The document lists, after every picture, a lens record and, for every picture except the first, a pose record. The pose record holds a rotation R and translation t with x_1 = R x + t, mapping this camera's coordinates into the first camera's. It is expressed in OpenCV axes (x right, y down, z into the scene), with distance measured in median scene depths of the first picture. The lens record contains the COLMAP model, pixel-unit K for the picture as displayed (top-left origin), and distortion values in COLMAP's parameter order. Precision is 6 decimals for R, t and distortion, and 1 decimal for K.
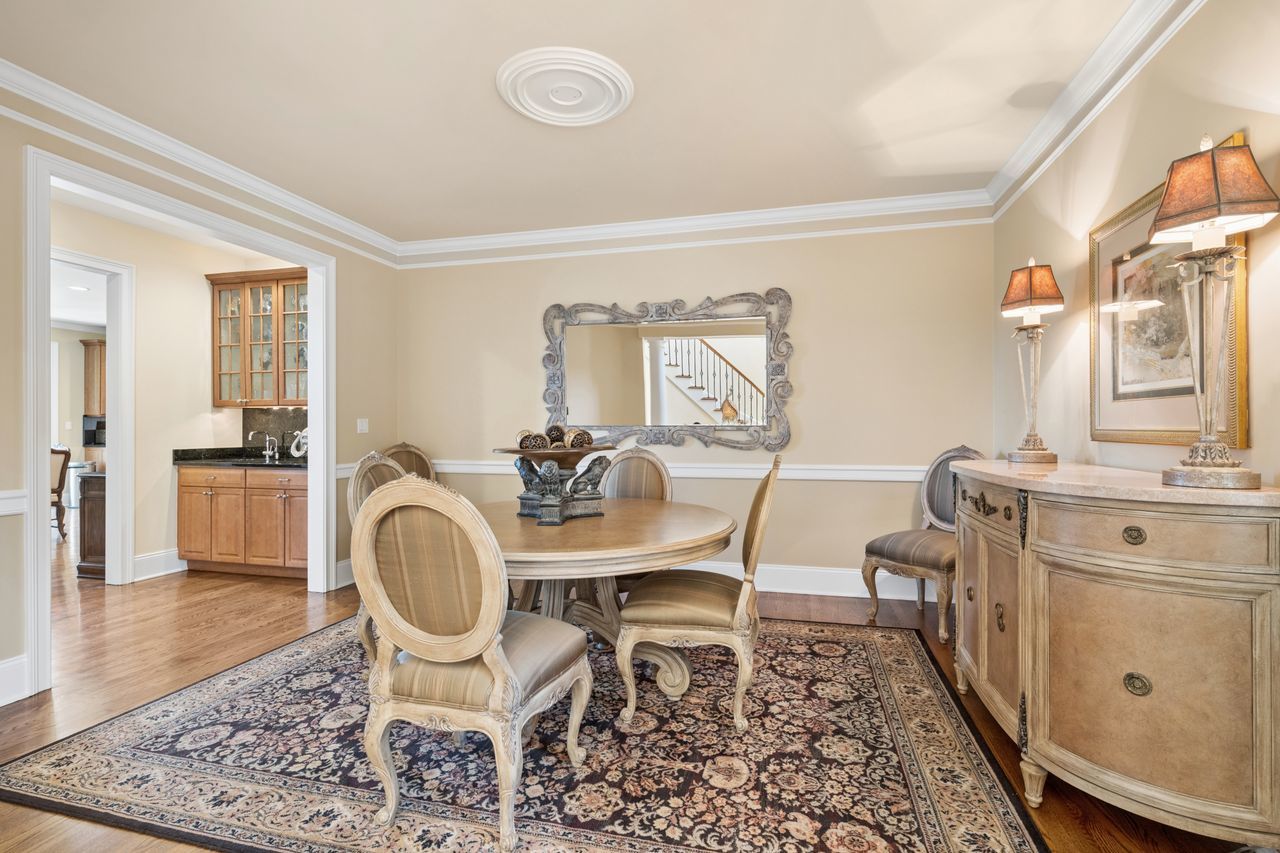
lens RADIAL K [[588.0, 0, 640.0], [0, 588.0, 426.5], [0, 0, 1]] dist [-0.000587, -0.000658]
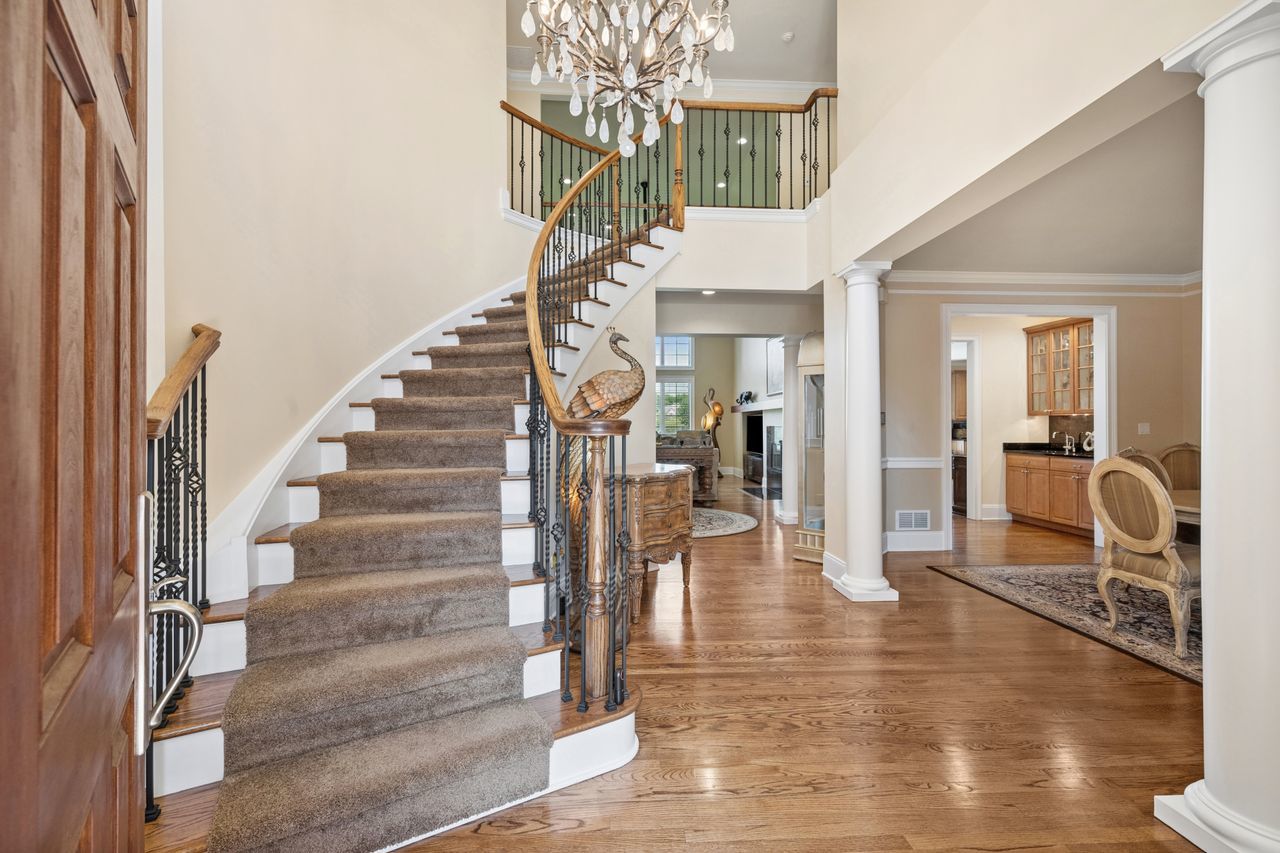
lens RADIAL K [[536.9, 0, 640.0], [0, 536.9, 426.5], [0, 0, 1]] dist [0.000283, -0.000133]
pose [[0.306829, -0.000715, -0.951764, 0.498441], [0.003889, 0.999992, 0.000502, -0.016976], [0.951757, -0.003856, 0.306829, -0.661414]]
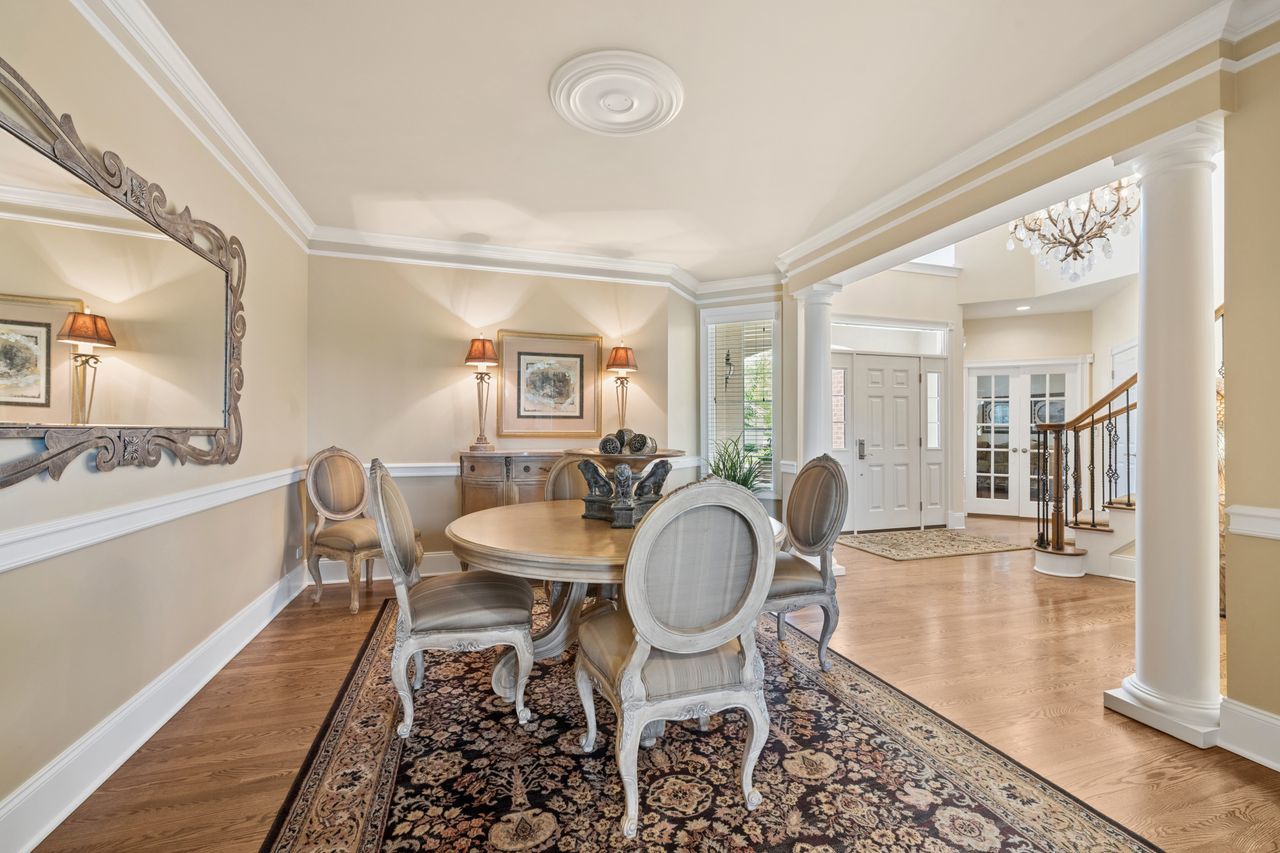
lens RADIAL K [[536.9, 0, 640.0], [0, 536.9, 426.5], [0, 0, 1]] dist [0.000283, -0.000133]
pose [[-0.535969, 0.006194, 0.844215, -0.875148], [-0.003041, 0.999952, -0.009267, 0.002095], [-0.844232, -0.007534, -0.535925, 1.377901]]
